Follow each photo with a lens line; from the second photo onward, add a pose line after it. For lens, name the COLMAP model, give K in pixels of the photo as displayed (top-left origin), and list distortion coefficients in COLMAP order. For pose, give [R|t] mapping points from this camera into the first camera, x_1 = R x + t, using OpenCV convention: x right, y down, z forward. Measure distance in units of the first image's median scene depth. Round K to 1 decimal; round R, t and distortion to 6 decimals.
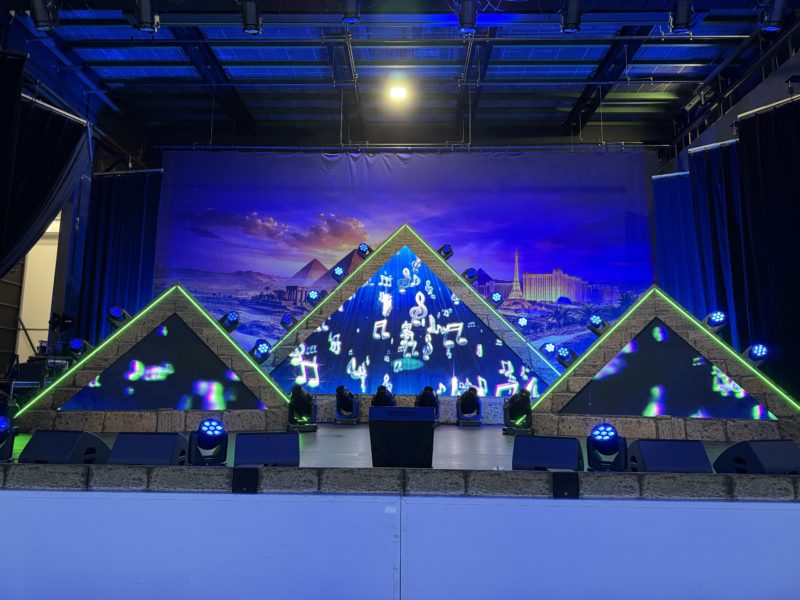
lens RADIAL K [[555.7, 0, 400.0], [0, 555.7, 300.0], [0, 0, 1]] dist [0.058138, -0.000179]
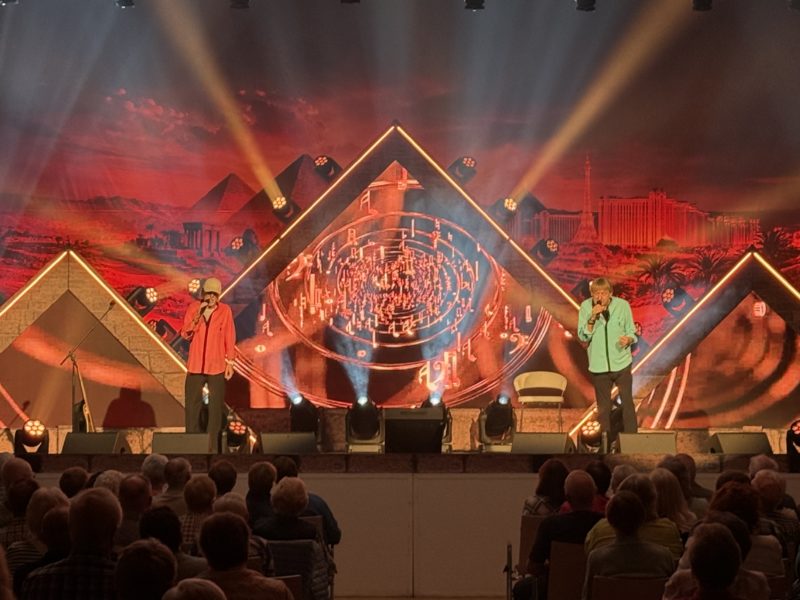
lens RADIAL K [[1981.9, 0, 400.0], [0, 1981.9, 300.0], [0, 0, 1]] dist [-0.522314, 0.129363]
pose [[0.999366, -0.007792, 0.034736, -0.053286], [0.004373, 0.995232, 0.097442, -0.141575], [-0.035329, -0.097228, 0.994635, -1.011766]]
